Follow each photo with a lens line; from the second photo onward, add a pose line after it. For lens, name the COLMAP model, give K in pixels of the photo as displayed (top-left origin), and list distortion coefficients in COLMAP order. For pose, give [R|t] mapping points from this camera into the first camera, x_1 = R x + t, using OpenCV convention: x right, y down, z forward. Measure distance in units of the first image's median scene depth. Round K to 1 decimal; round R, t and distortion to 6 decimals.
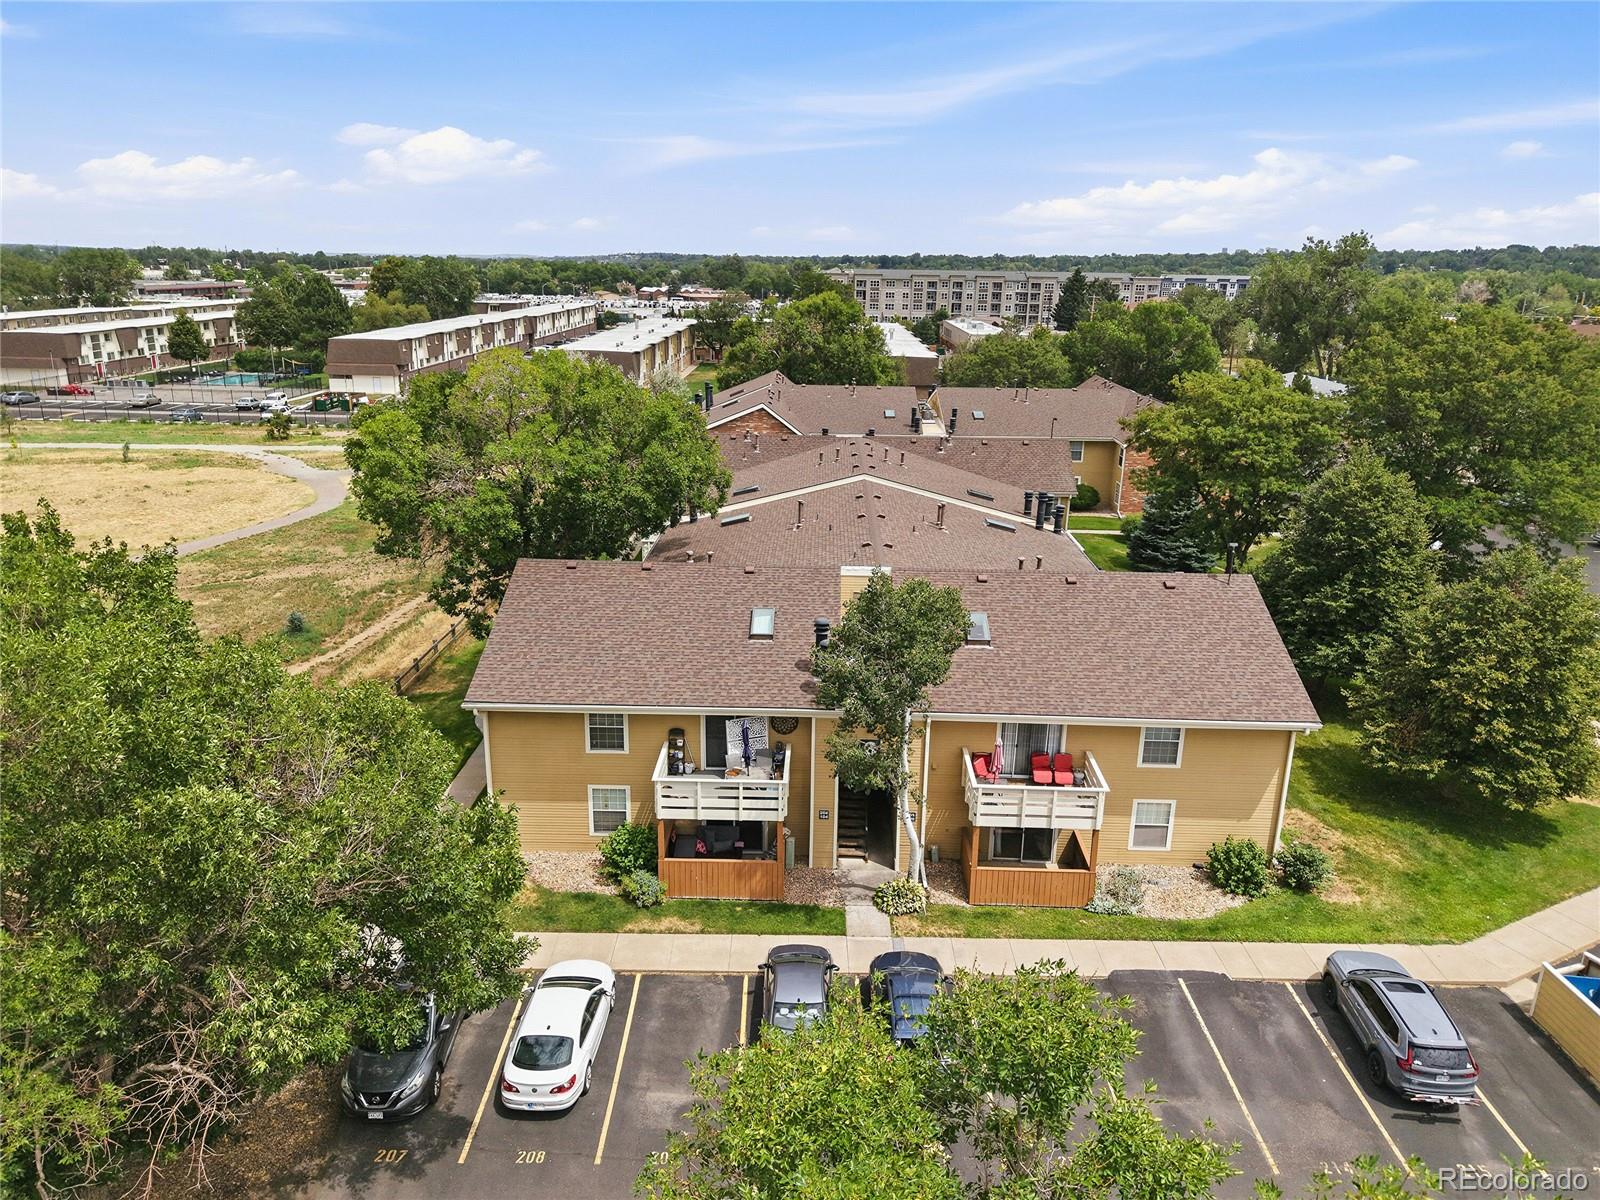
lens RADIAL K [[1121.3, 0, 800.0], [0, 1121.3, 600.0], [0, 0, 1]] dist [0.015102, -0.007726]
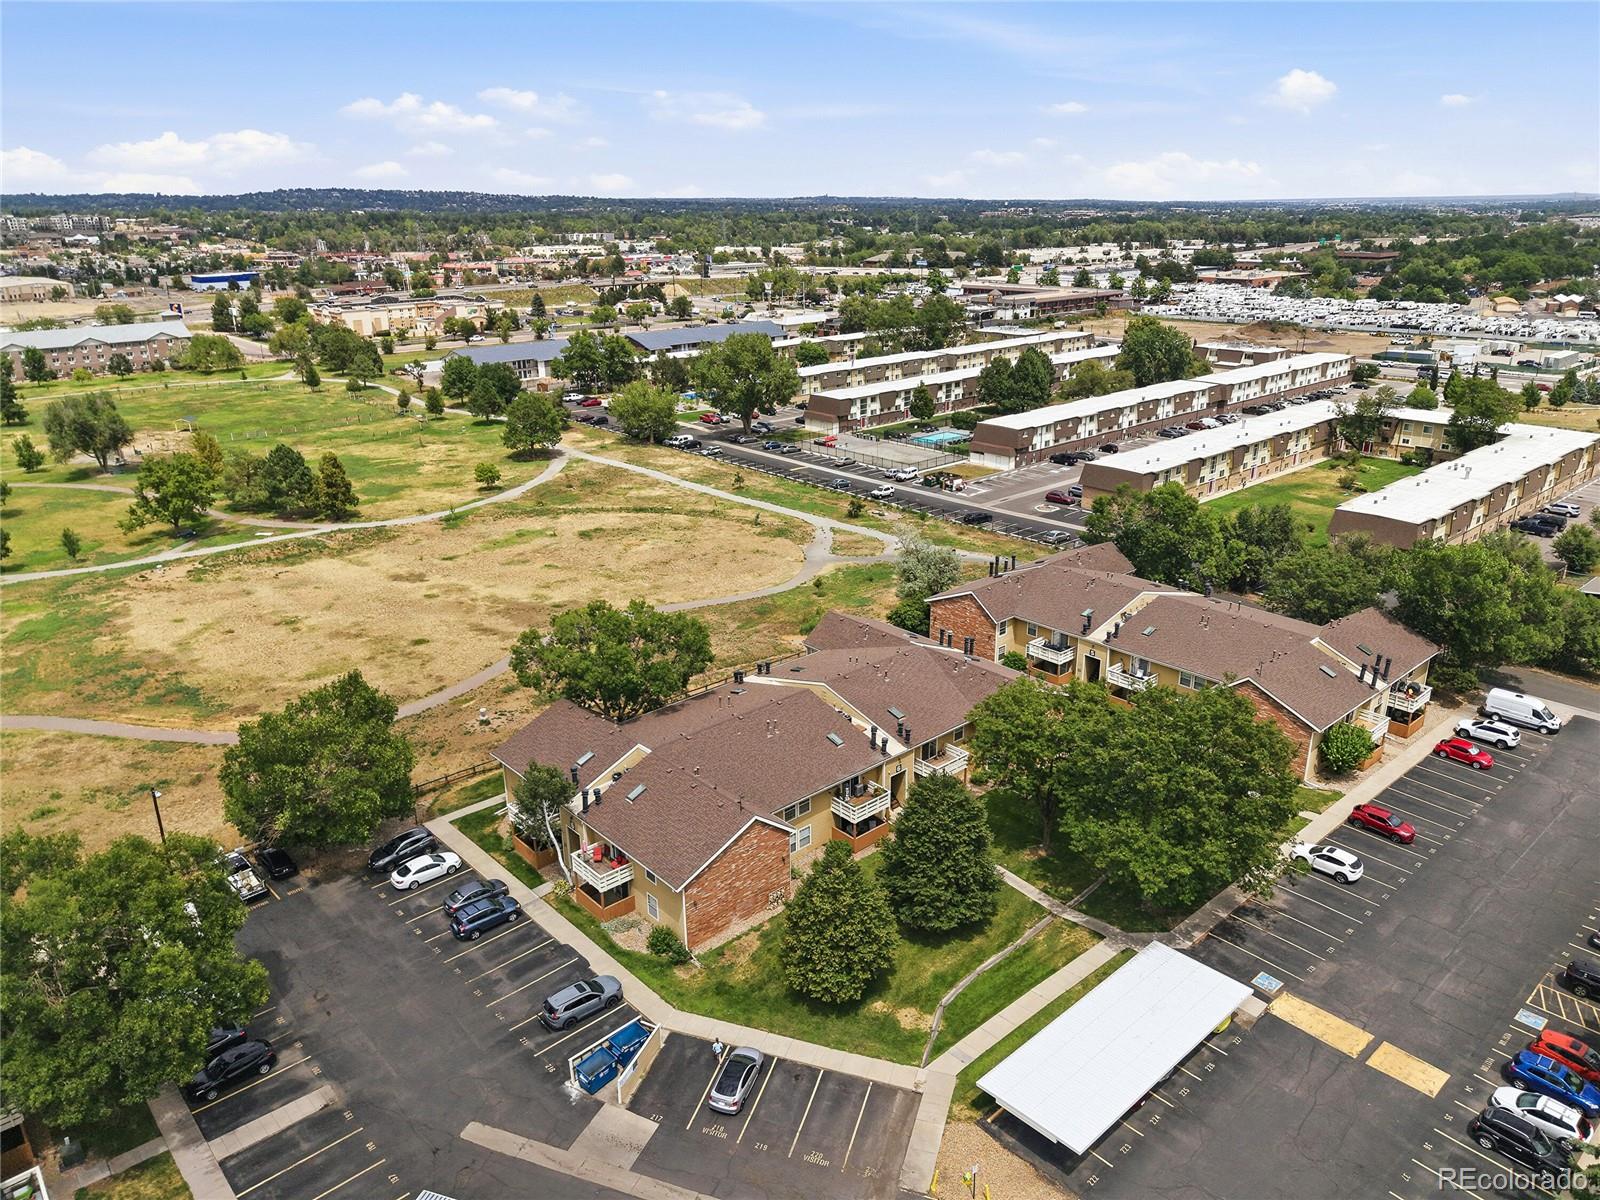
lens RADIAL K [[1121.3, 0, 800.0], [0, 1121.3, 600.0], [0, 0, 1]] dist [0.015102, -0.007726]
pose [[0.671065, 0.228743, -0.705229, 0.420943], [-0.189174, 0.972558, 0.135442, -0.162134], [0.716858, 0.042521, 0.695922, -0.077292]]
